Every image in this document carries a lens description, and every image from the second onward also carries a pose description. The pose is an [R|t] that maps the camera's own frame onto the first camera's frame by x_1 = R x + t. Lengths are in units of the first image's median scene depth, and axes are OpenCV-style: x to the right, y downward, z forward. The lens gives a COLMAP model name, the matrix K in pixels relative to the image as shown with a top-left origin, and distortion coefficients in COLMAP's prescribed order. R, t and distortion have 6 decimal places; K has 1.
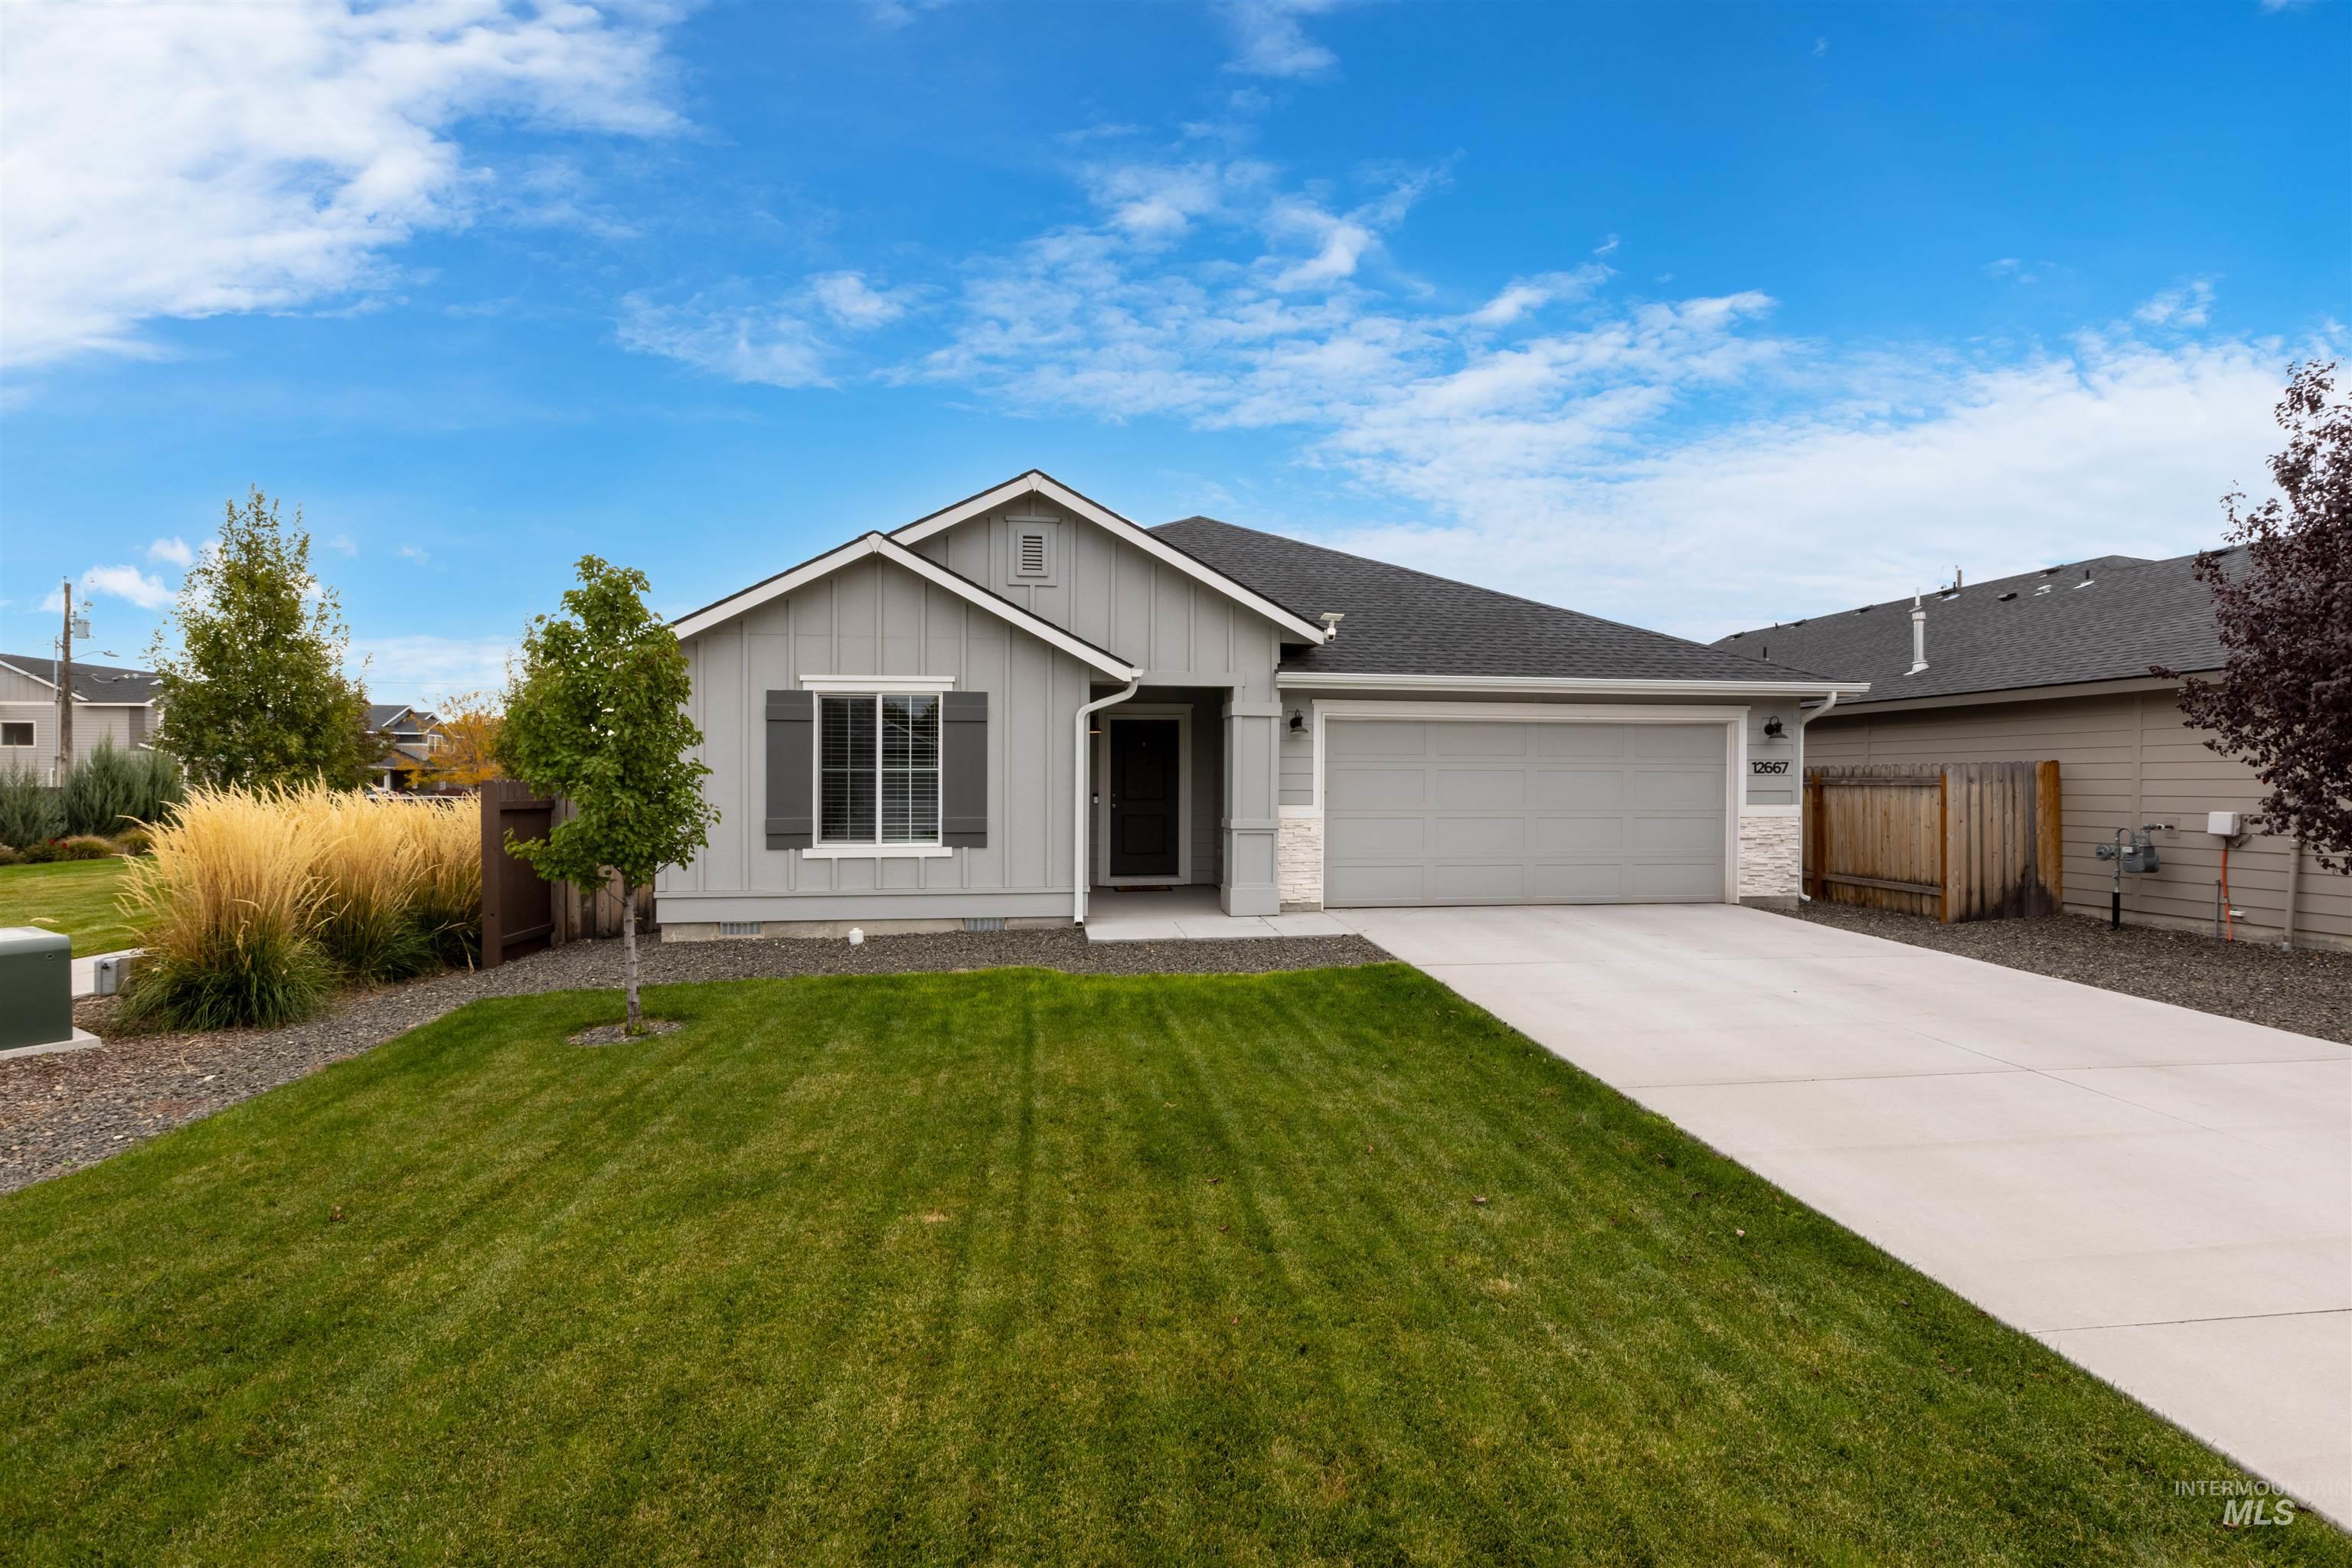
lens RADIAL K [[1045.0, 0, 1190.9], [0, 1045.0, 782.9], [0, 0, 1]] dist [0.001015, -0.001090]
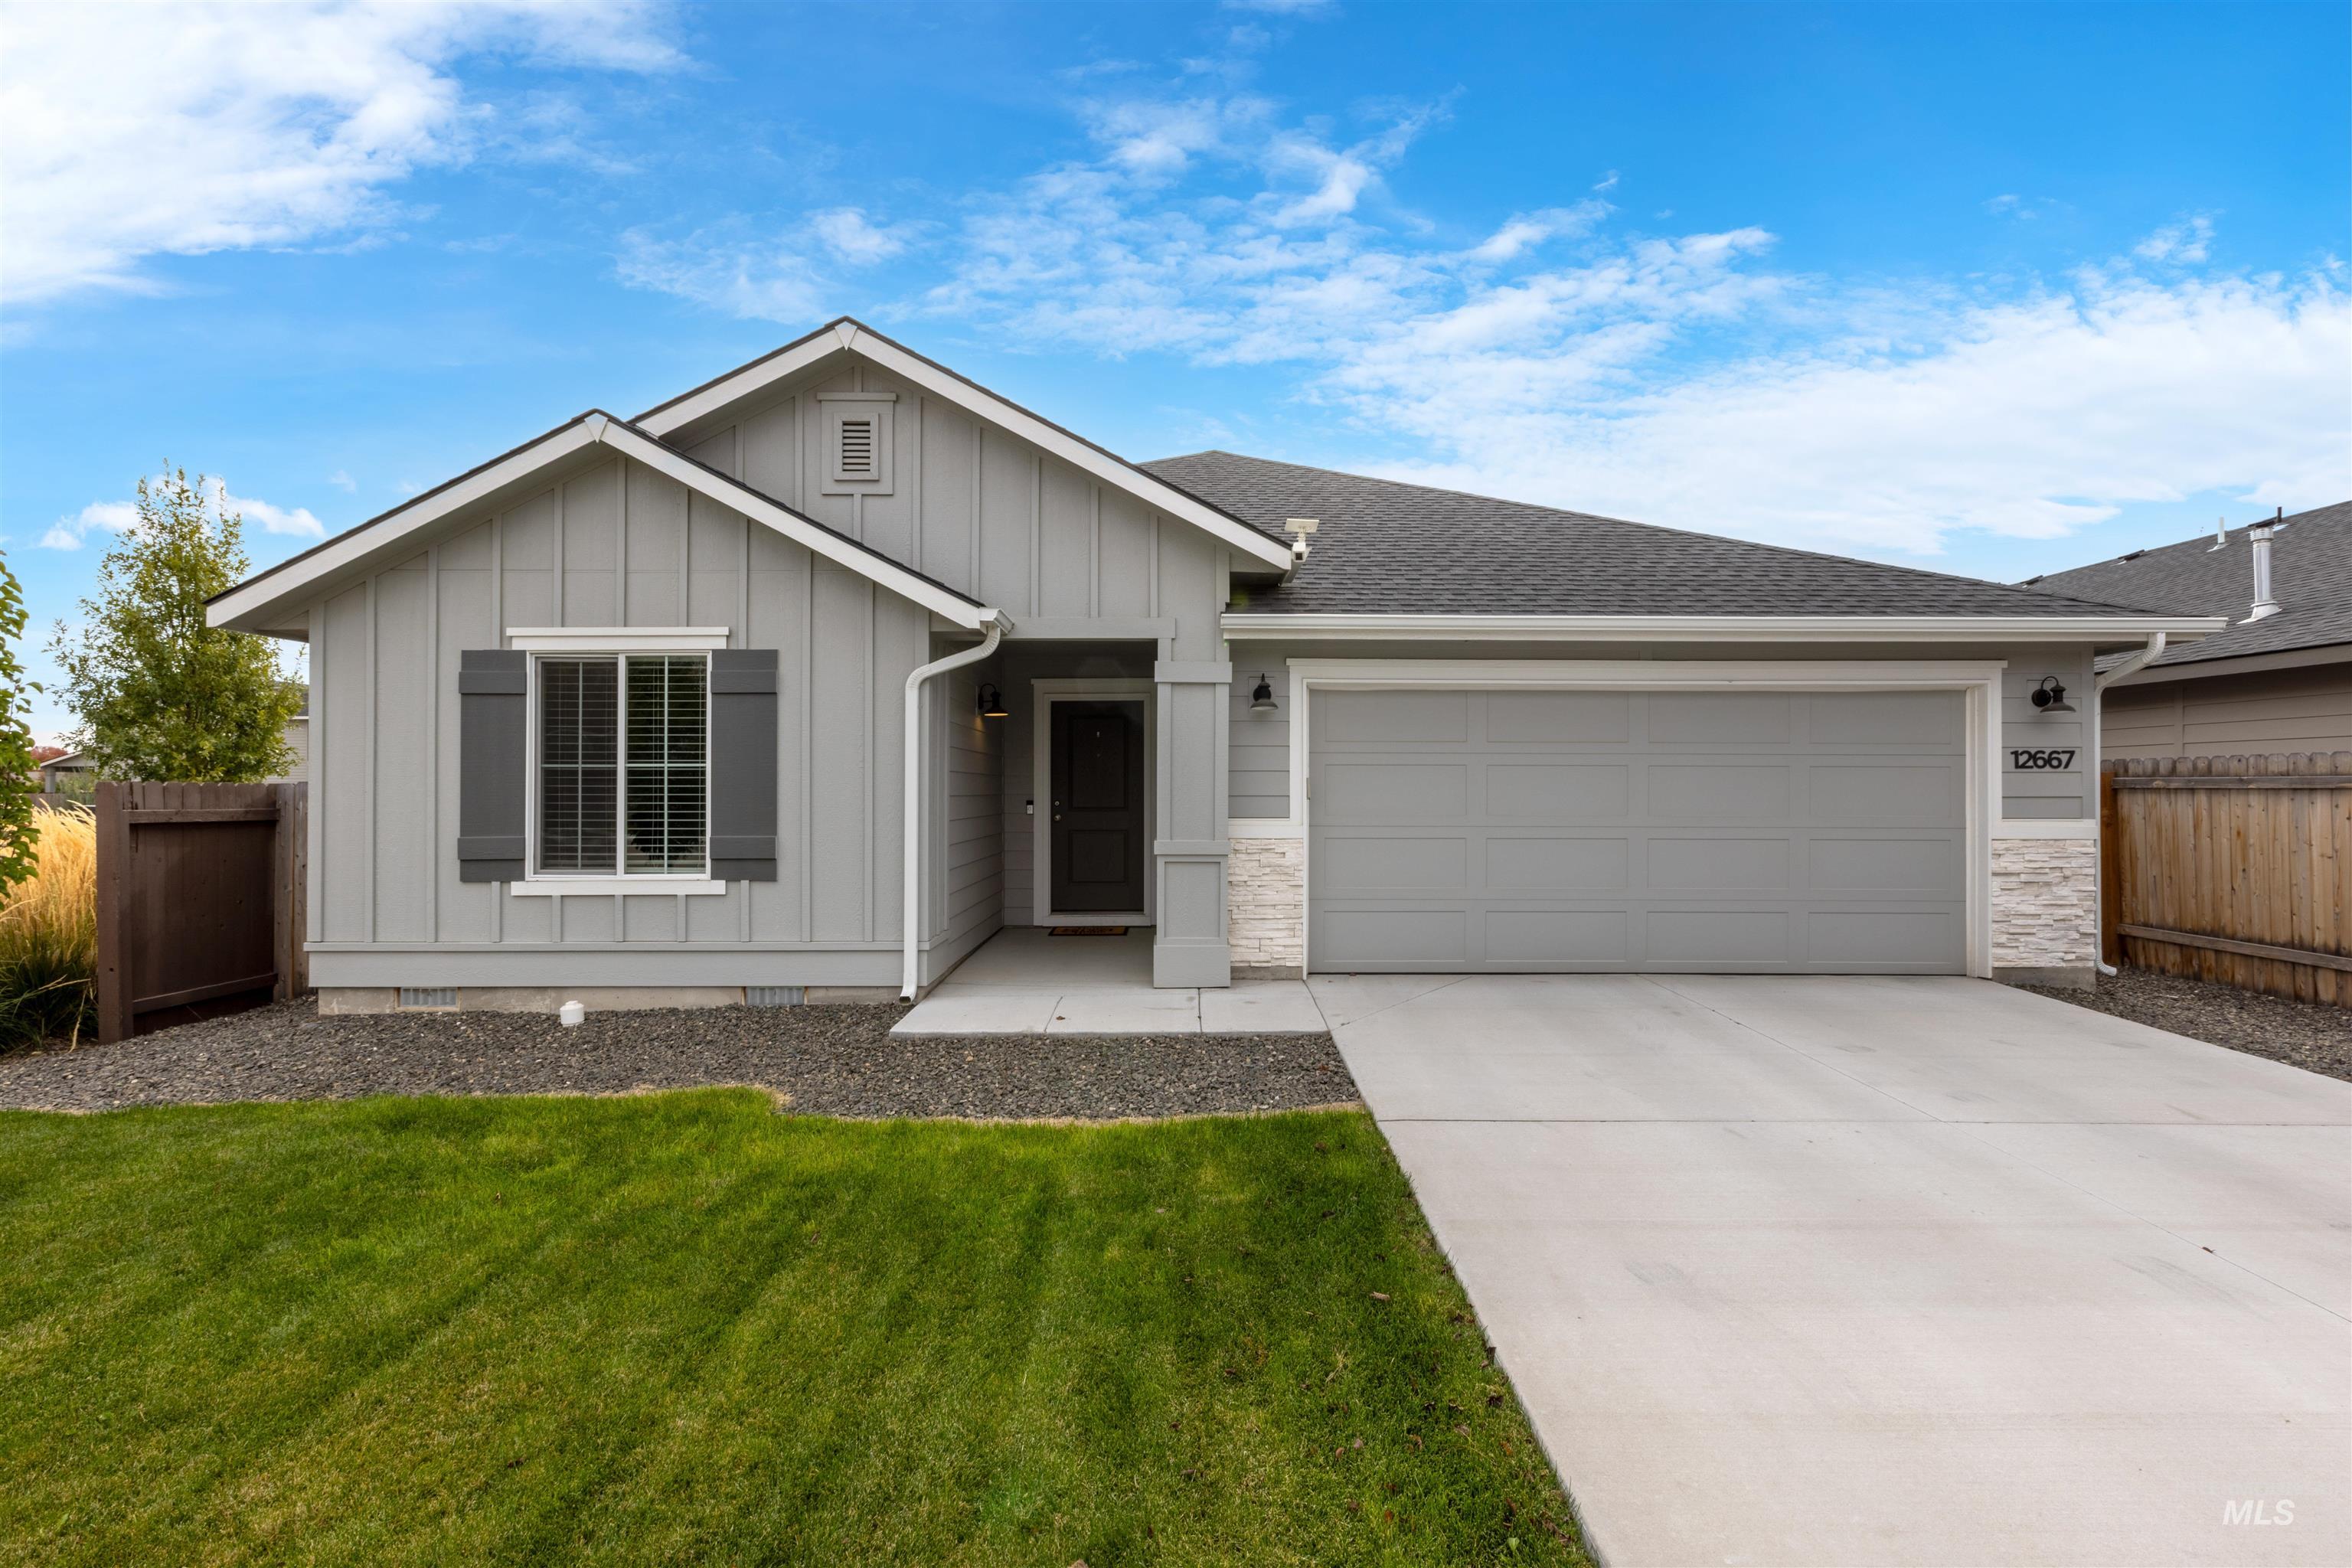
lens RADIAL K [[1064.3, 0, 1172.3], [0, 1064.3, 771.9], [0, 0, 1]] dist [0.001487, -0.001664]
pose [[0.990931, -0.003565, -0.134324, 0.135764], [0.001028, 0.999820, -0.018948, 0.004393], [0.134368, 0.018638, 0.990756, 0.326402]]
